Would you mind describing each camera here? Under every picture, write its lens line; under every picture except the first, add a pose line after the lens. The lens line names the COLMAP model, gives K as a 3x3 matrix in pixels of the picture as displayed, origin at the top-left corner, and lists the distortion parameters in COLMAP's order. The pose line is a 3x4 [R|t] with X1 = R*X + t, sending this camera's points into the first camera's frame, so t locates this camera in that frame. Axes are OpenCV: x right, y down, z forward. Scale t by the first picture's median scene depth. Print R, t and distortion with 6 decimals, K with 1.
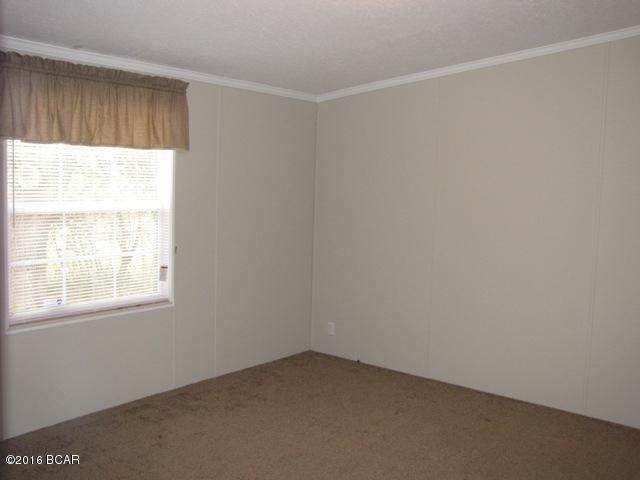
lens RADIAL K [[641.4, 0, 320.0], [0, 641.4, 240.0], [0, 0, 1]] dist [-0.012362, -0.009996]
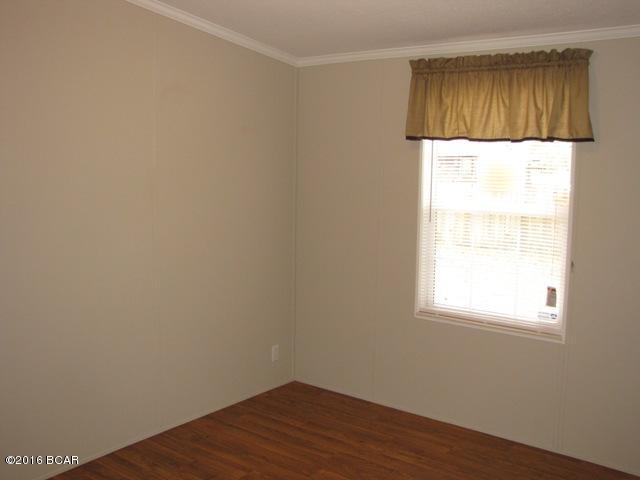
lens RADIAL K [[641.4, 0, 320.0], [0, 641.4, 240.0], [0, 0, 1]] dist [-0.012362, -0.009996]
pose [[0.126685, 0.088636, -0.987975, 0.521186], [-0.115154, 0.990580, 0.074104, -0.044659], [0.985236, 0.104382, 0.135699, 0.624118]]
